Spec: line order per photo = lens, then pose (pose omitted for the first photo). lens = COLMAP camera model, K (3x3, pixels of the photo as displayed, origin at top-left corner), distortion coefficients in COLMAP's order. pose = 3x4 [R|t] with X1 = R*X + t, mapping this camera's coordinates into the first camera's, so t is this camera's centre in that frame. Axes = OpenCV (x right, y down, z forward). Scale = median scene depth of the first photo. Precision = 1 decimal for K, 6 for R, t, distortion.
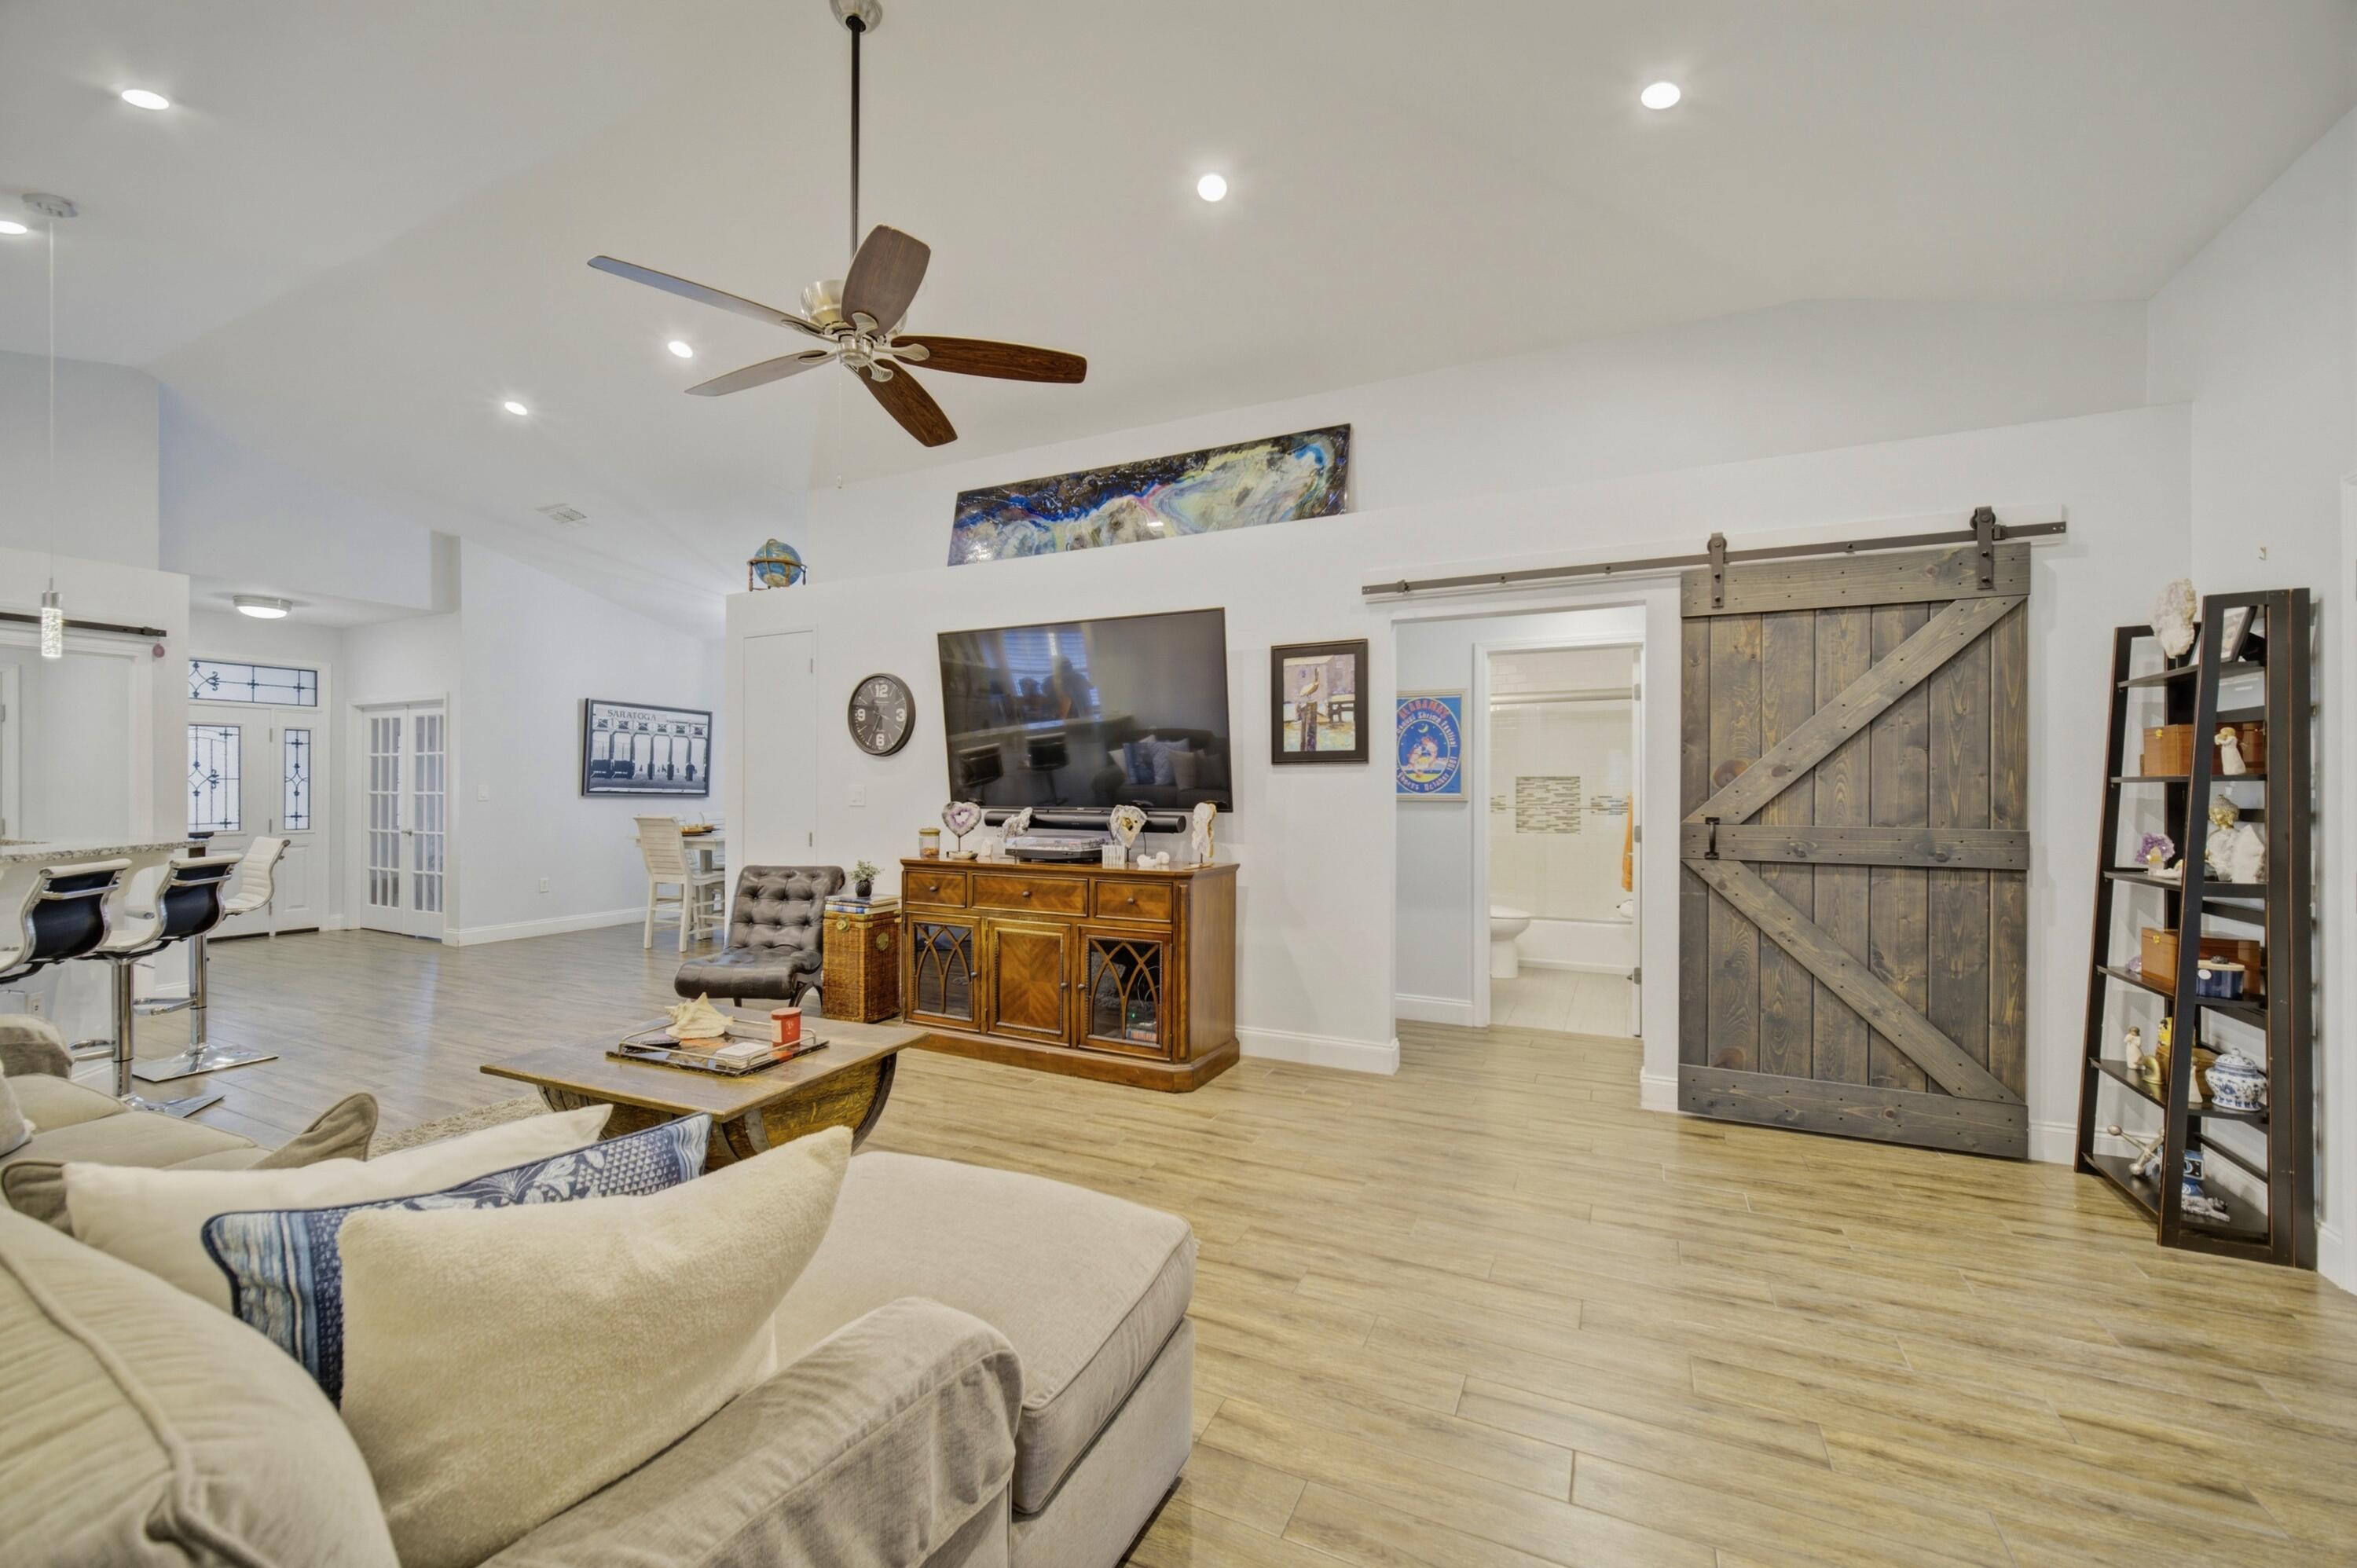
lens RADIAL K [[936.5, 0, 1174.3], [0, 936.5, 788.1], [0, 0, 1]] dist [-0.000310, -0.000235]
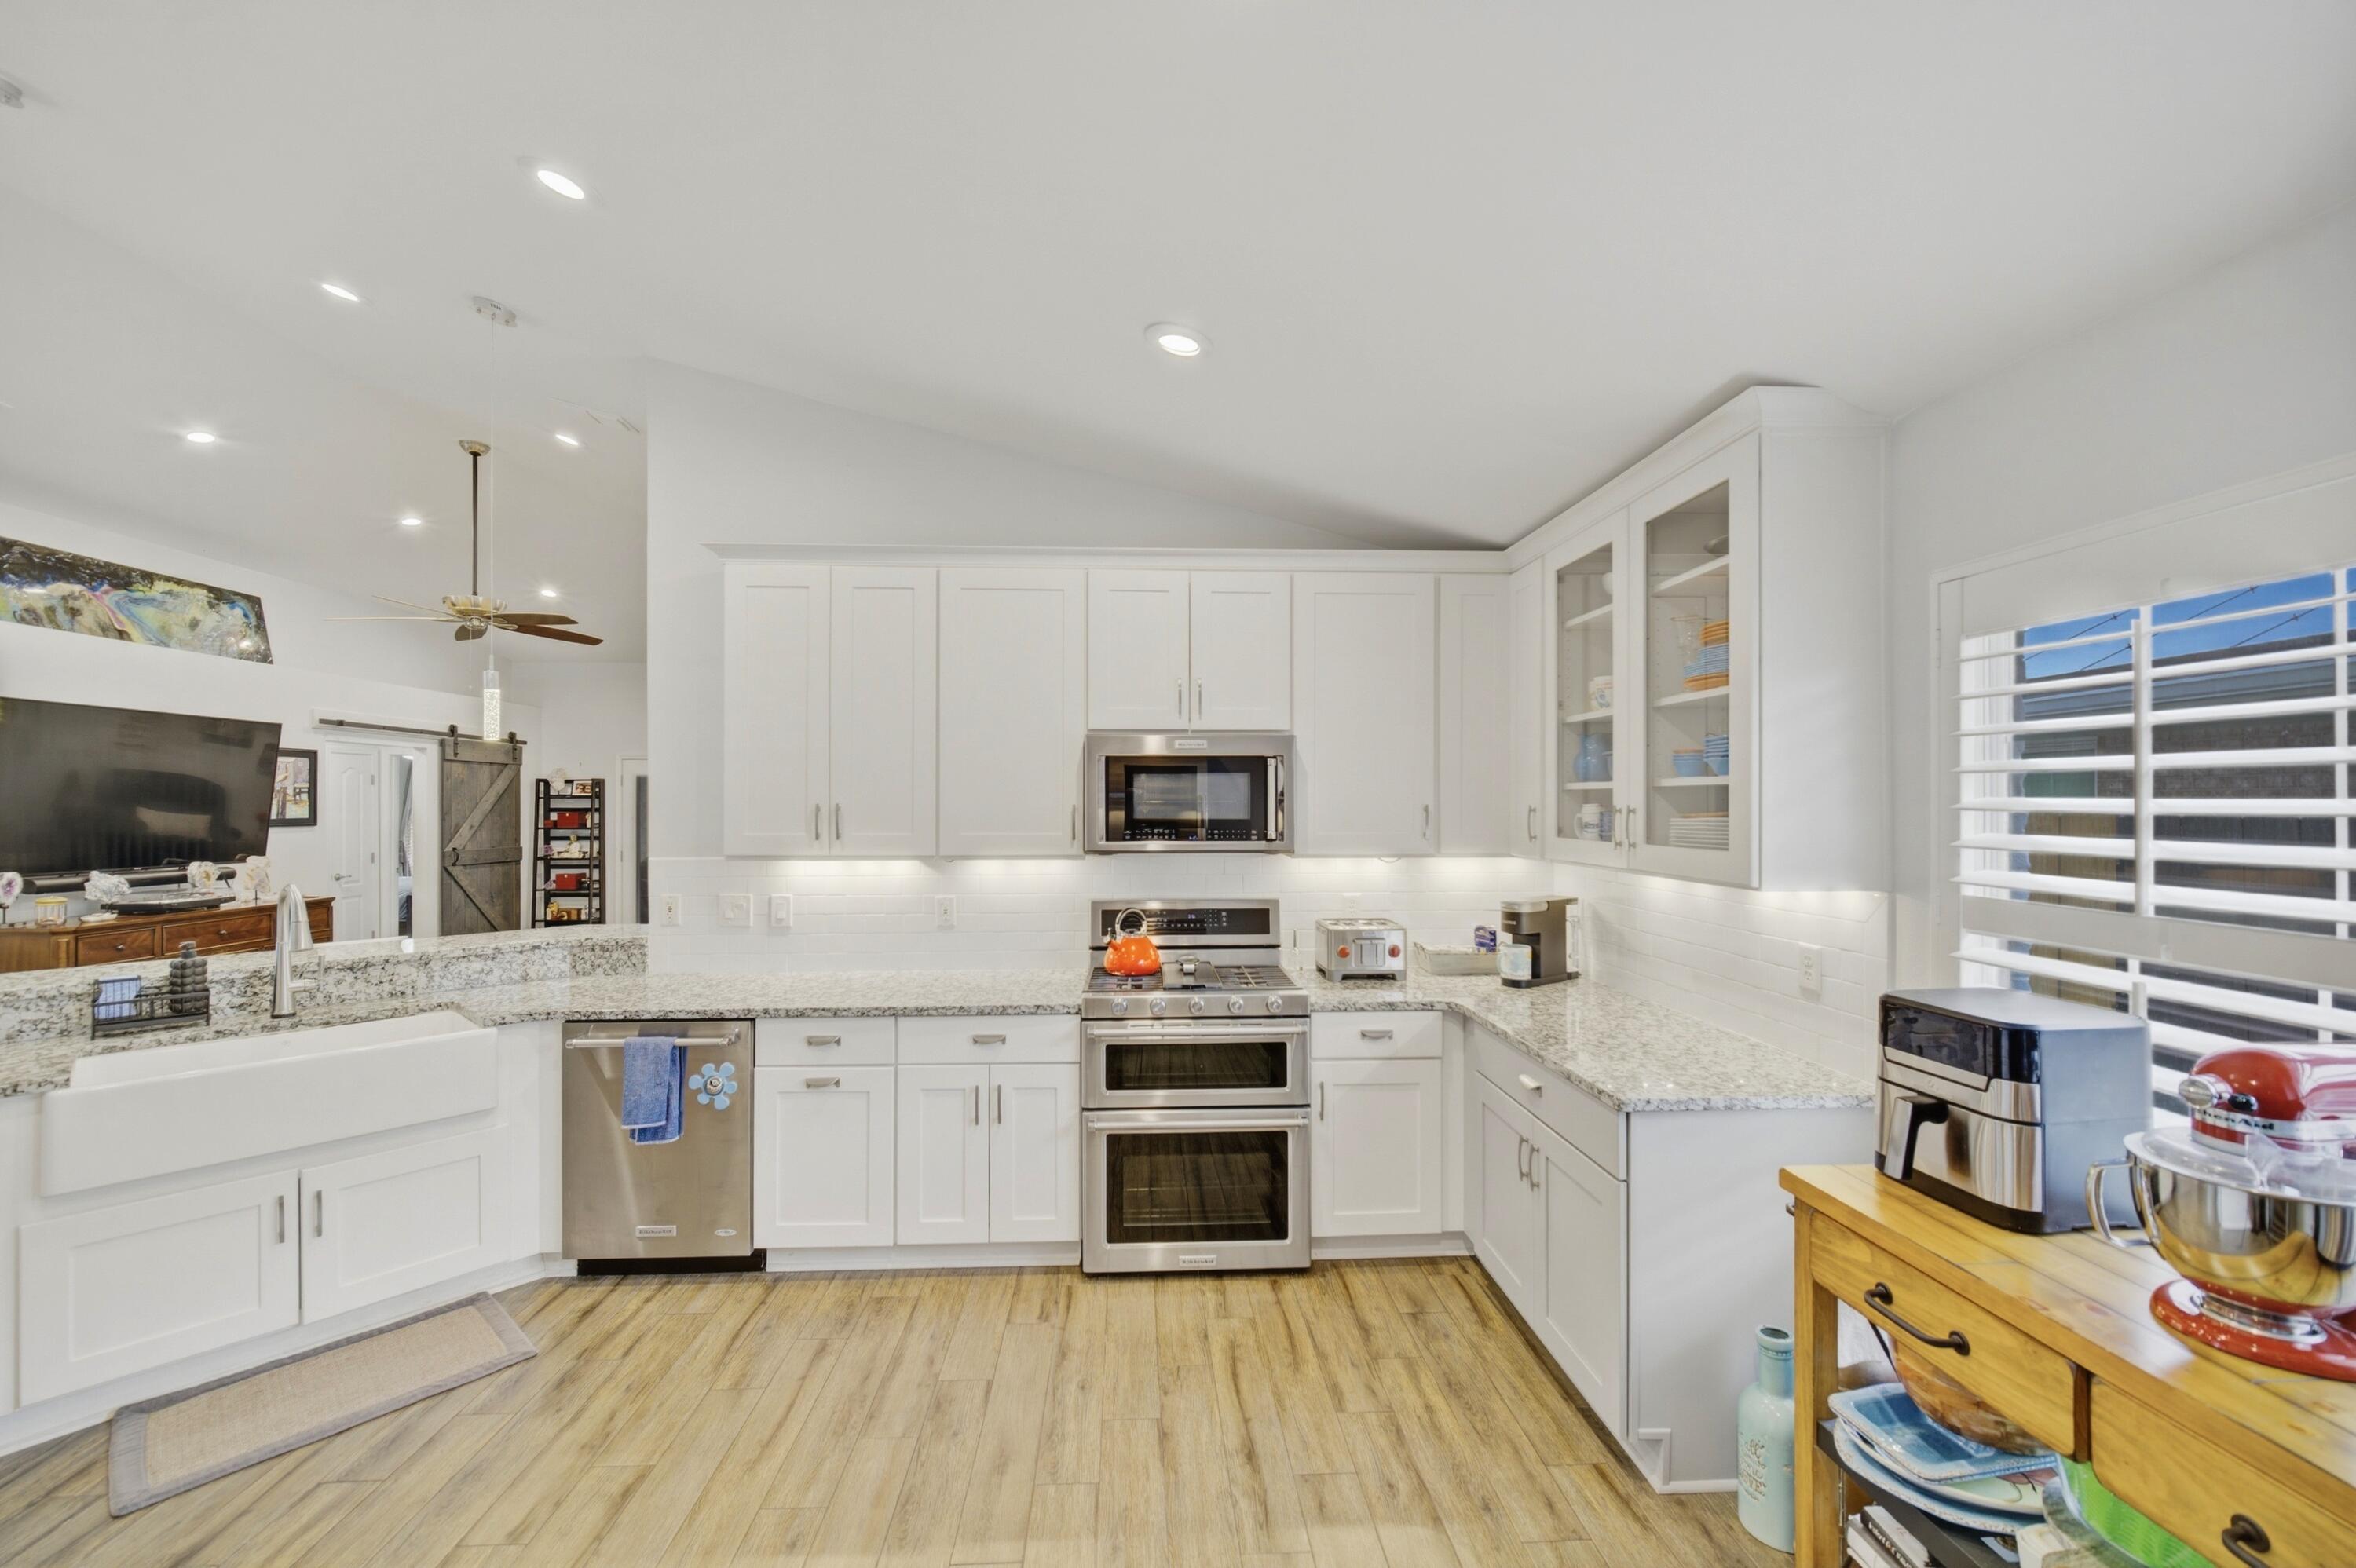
lens RADIAL K [[936.8, 0, 1168.7], [0, 936.8, 799.5], [0, 0, 1]] dist [-0.002456, 0.000678]
pose [[-0.484822, 0.002244, 0.874610, -1.863046], [-0.000164, 0.999996, -0.002656, -0.065465], [-0.874613, -0.001431, -0.484819, 0.468308]]
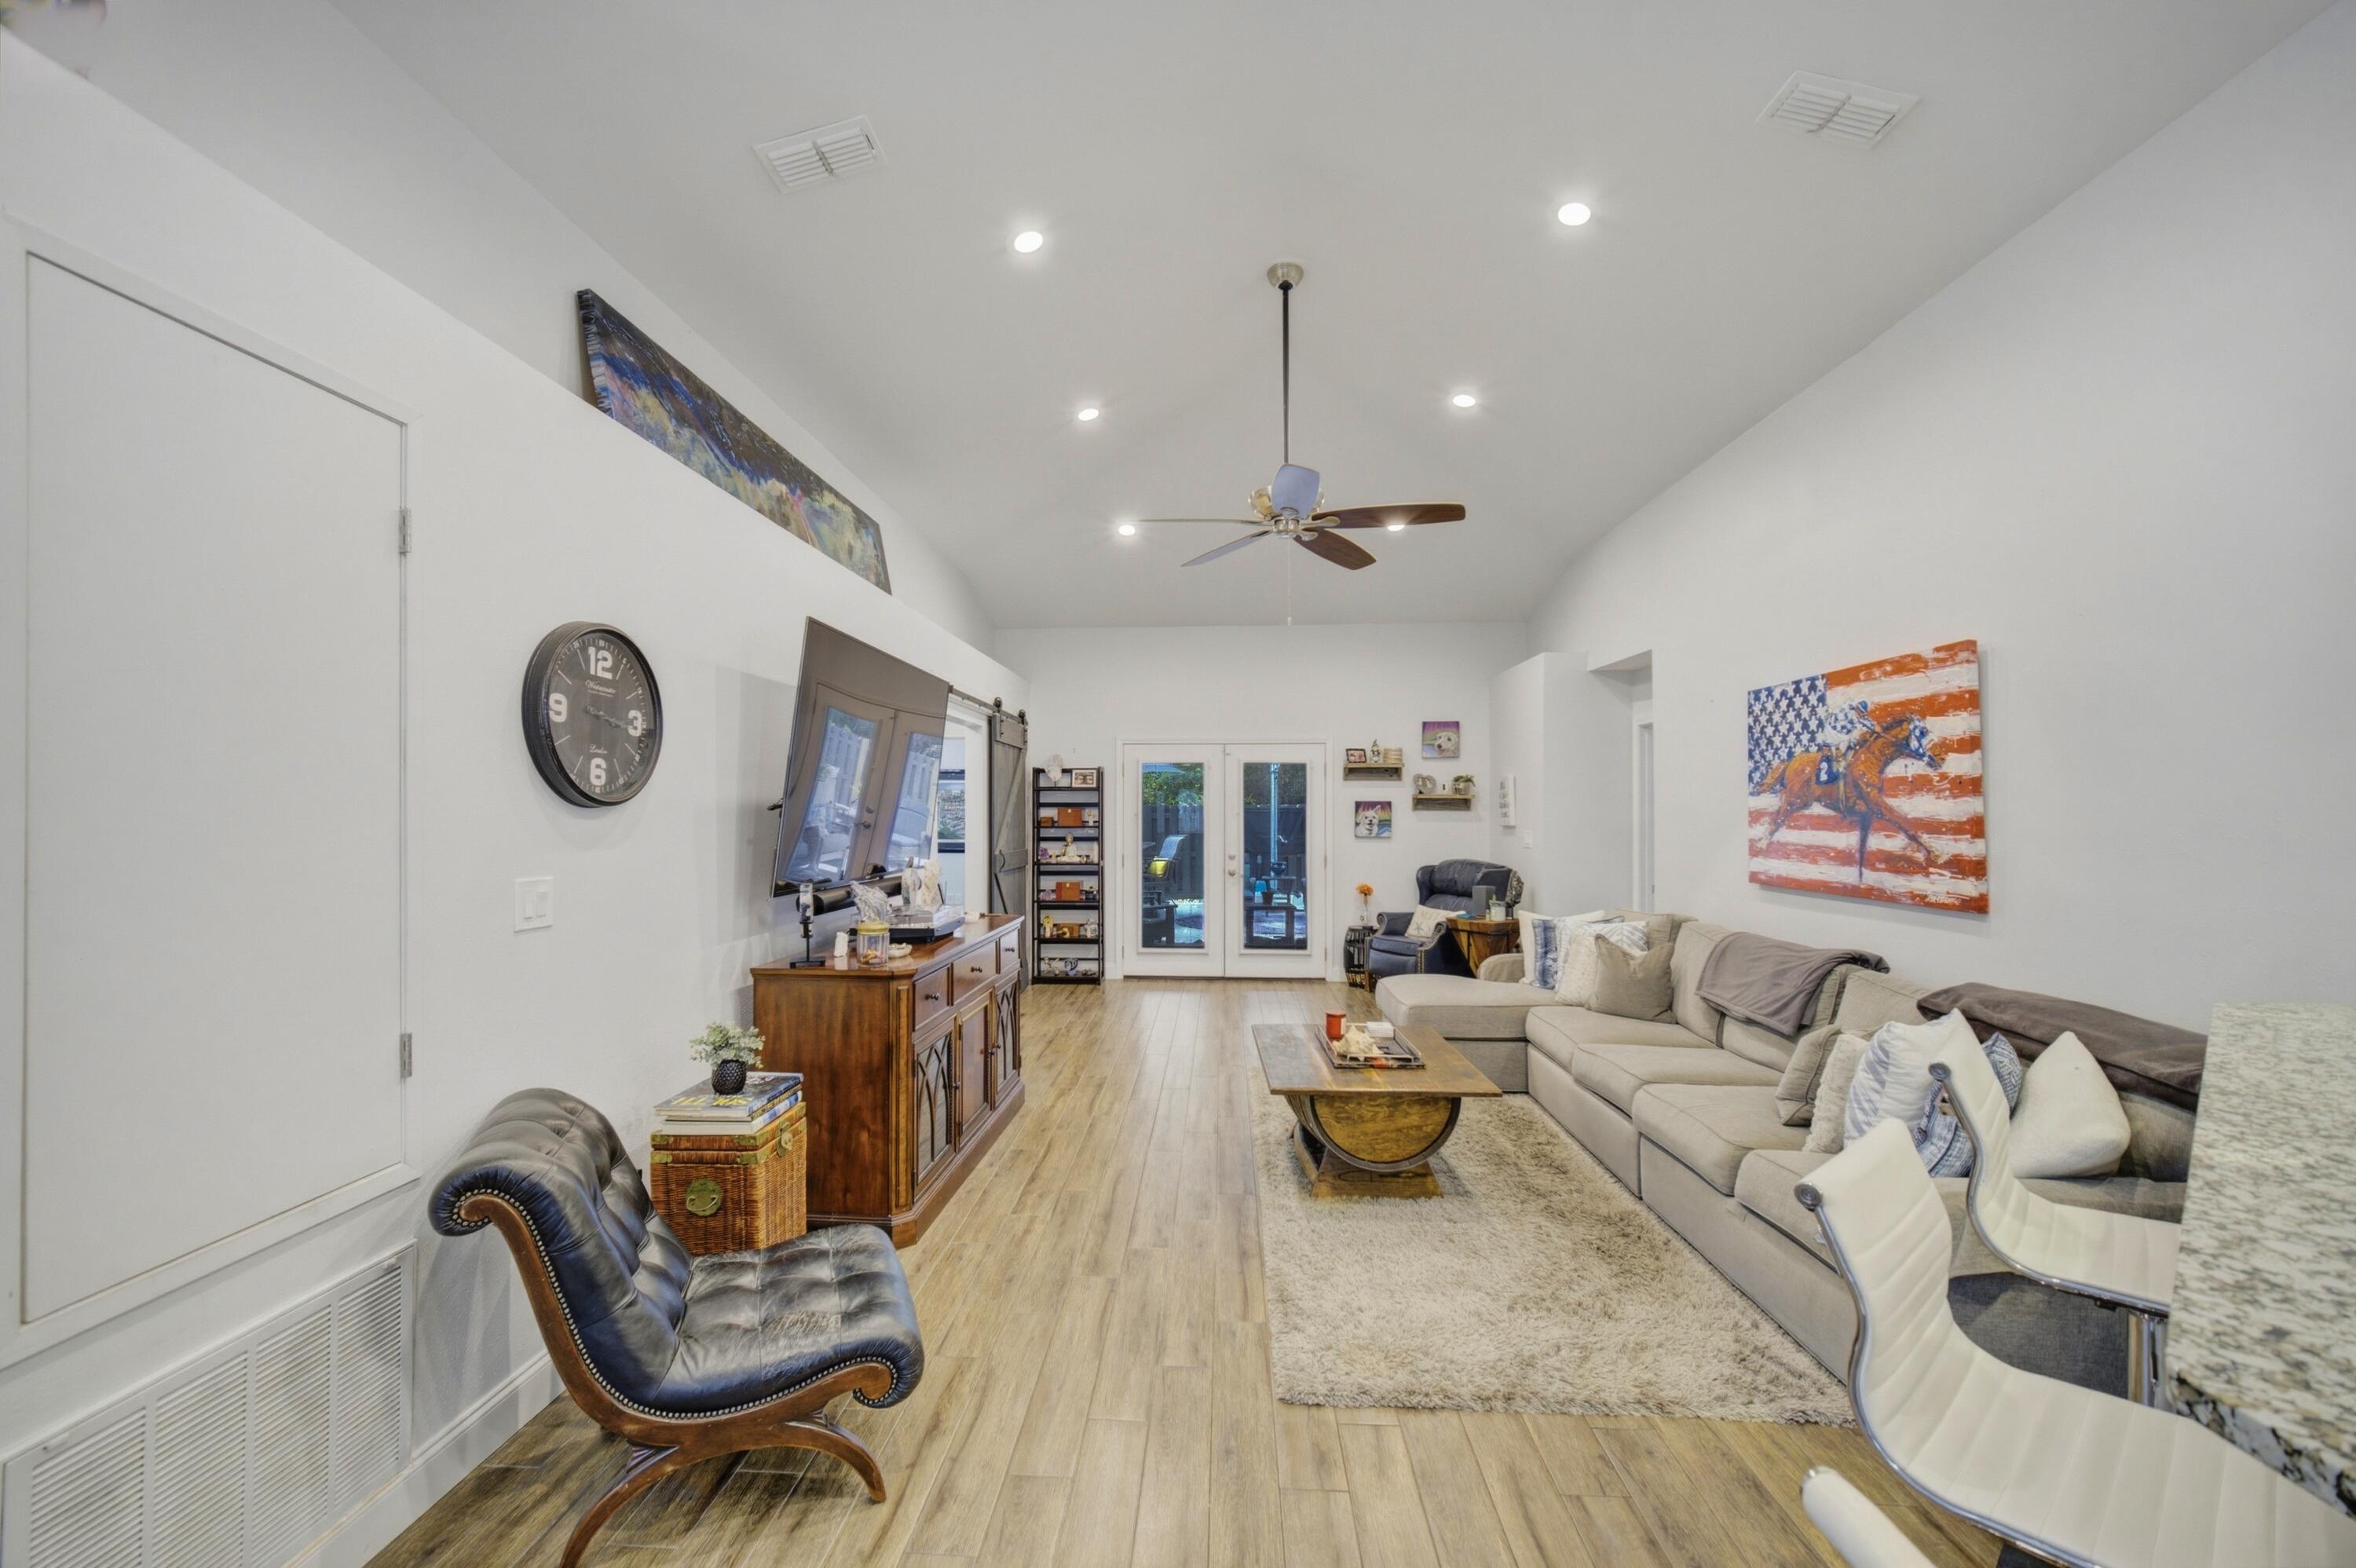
lens RADIAL K [[942.7, 0, 1167.2], [0, 942.7, 799.8], [0, 0, 1]] dist [-0.000722, 0.000108]
pose [[-0.387560, 0.007403, 0.921815, -1.043330], [0.000173, 0.999968, -0.007958, -0.042521], [-0.921844, -0.002924, -0.387549, 1.151228]]
